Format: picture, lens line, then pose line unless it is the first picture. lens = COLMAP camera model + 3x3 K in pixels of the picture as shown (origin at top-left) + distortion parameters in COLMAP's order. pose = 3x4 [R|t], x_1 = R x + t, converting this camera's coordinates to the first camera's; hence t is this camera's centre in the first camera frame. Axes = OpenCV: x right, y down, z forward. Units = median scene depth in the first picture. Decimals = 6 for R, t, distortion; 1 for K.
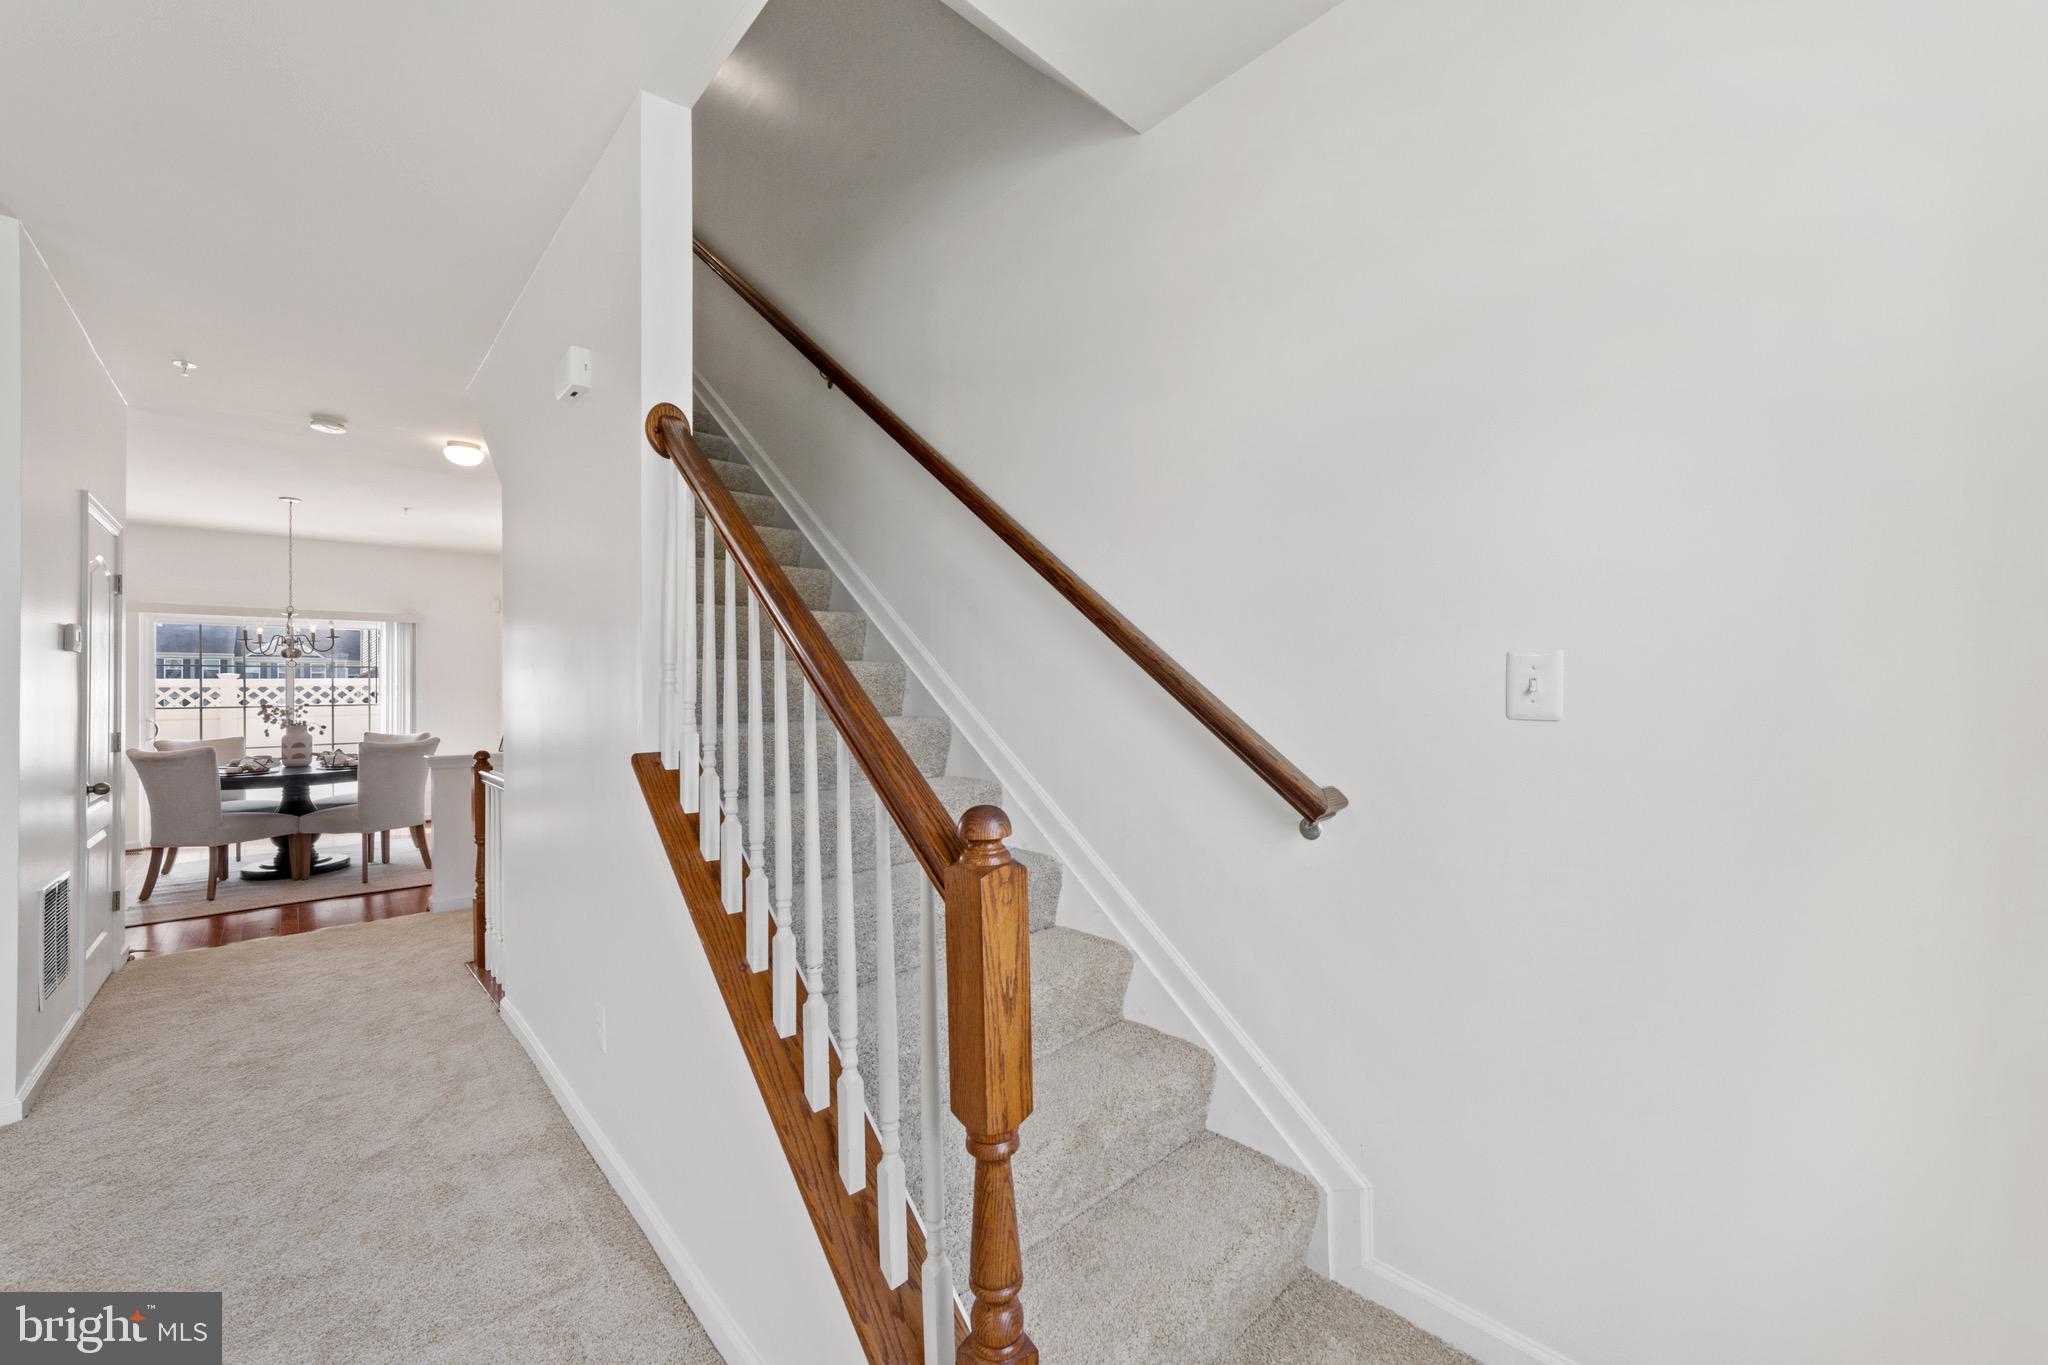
lens RADIAL K [[793.5, 0, 1024.7], [0, 793.5, 679.6], [0, 0, 1]] dist [-0.003080, 0.000111]
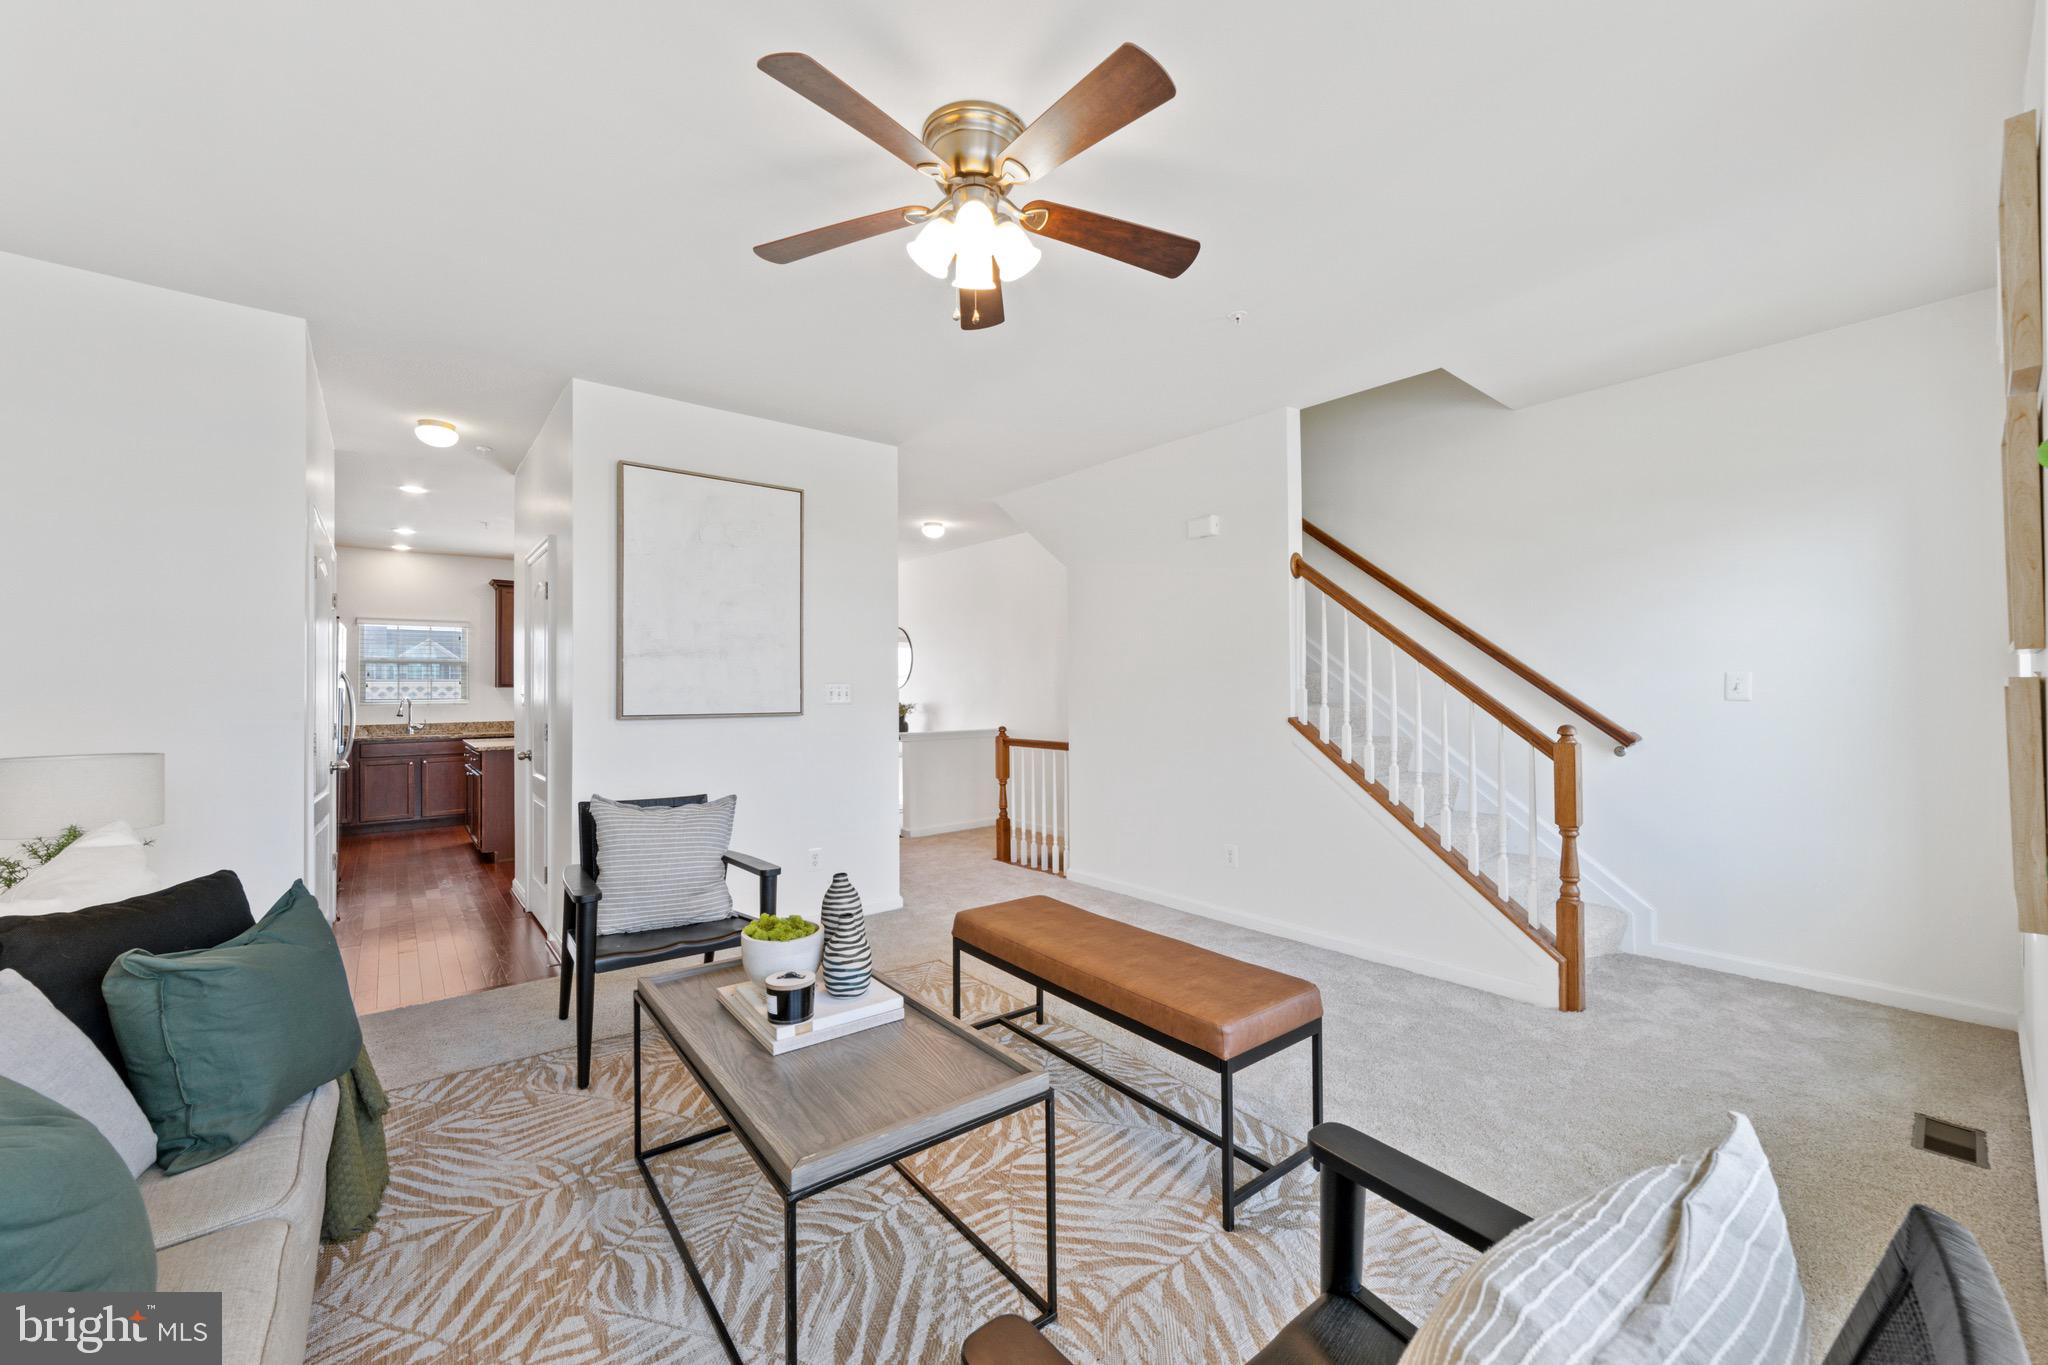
lens RADIAL K [[793.5, 0, 1024.7], [0, 793.5, 679.6], [0, 0, 1]] dist [-0.003080, 0.000111]
pose [[0.998020, 0.004852, -0.062710, -1.204698], [-0.005220, 0.999970, -0.005705, 0.011360], [0.062681, 0.006021, 0.998015, -1.350015]]
